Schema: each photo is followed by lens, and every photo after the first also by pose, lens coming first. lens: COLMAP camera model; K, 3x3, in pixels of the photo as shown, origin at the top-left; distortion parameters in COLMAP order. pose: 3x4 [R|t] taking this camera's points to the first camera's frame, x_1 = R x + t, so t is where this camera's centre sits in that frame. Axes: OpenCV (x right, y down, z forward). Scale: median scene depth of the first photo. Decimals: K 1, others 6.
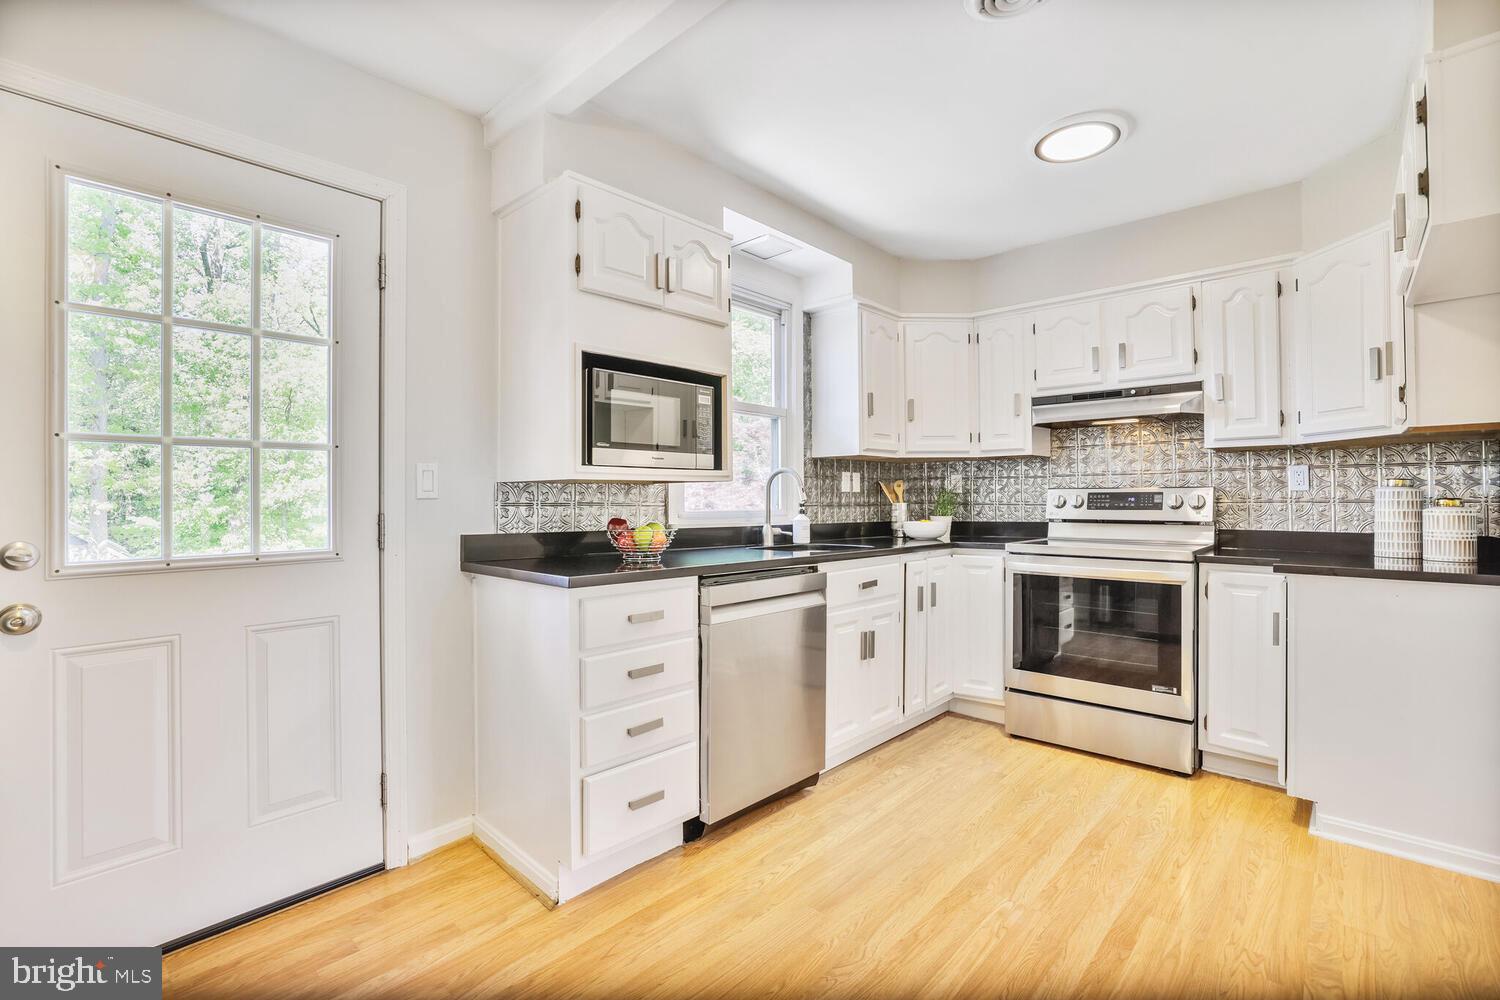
lens RADIAL K [[660.9, 0, 750.0], [0, 660.9, 500.0], [0, 0, 1]] dist [-0.042635, 0.017321]
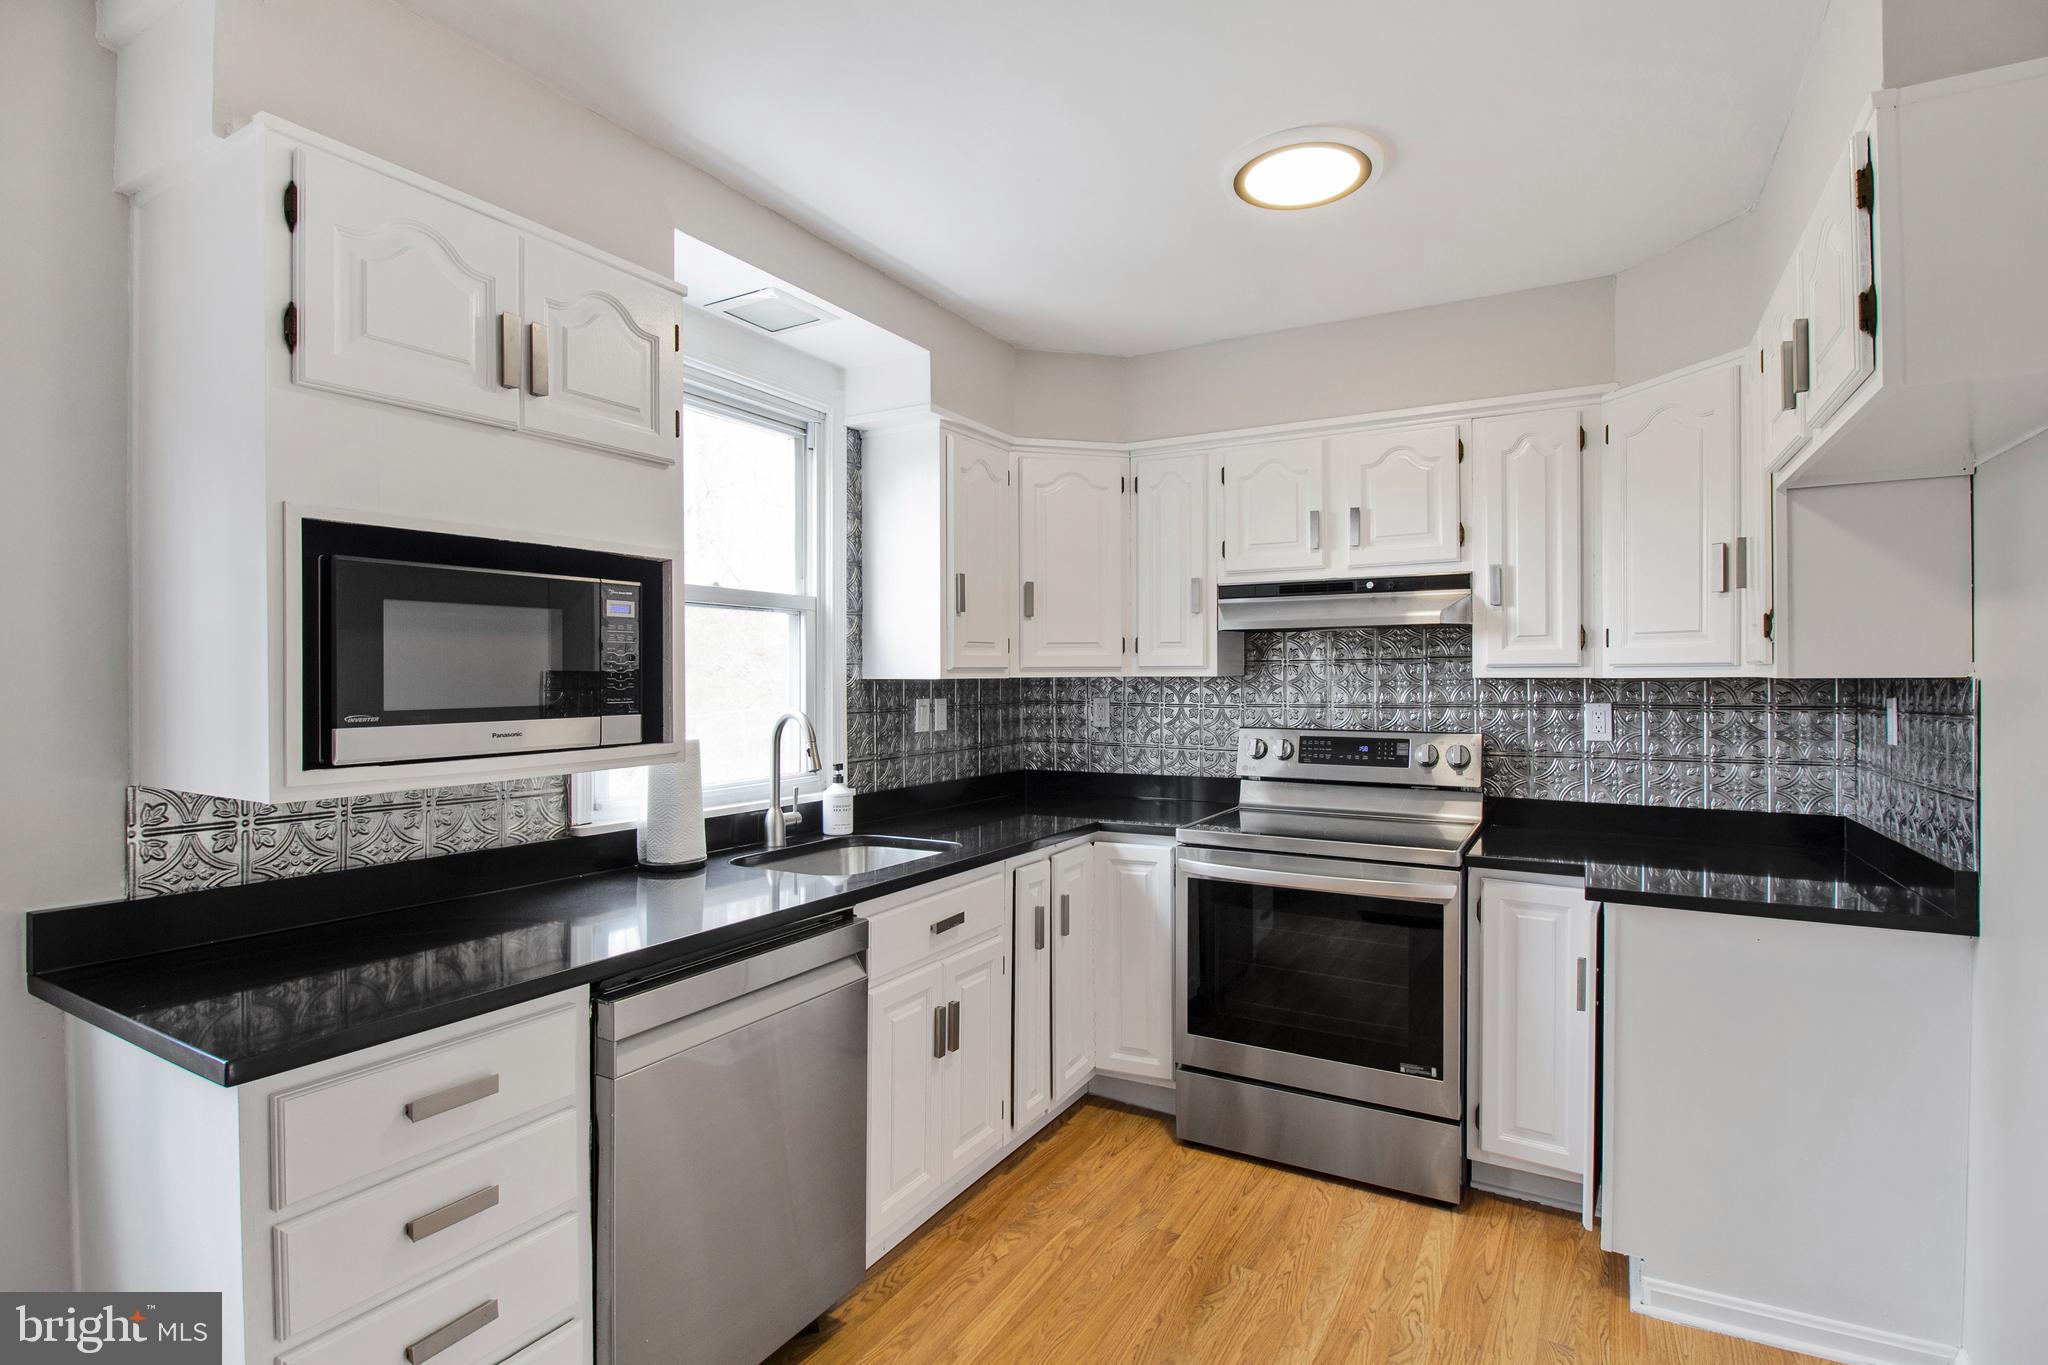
lens RADIAL K [[970.8, 0, 1024.0], [0, 970.8, 682.5], [0, 0, 1]] dist [0.001083, -0.008549]
pose [[0.976406, 0.003371, 0.215915, 0.057669], [-0.004849, 0.999968, 0.006317, -0.079798], [-0.215887, -0.007215, 0.976392, 0.157255]]
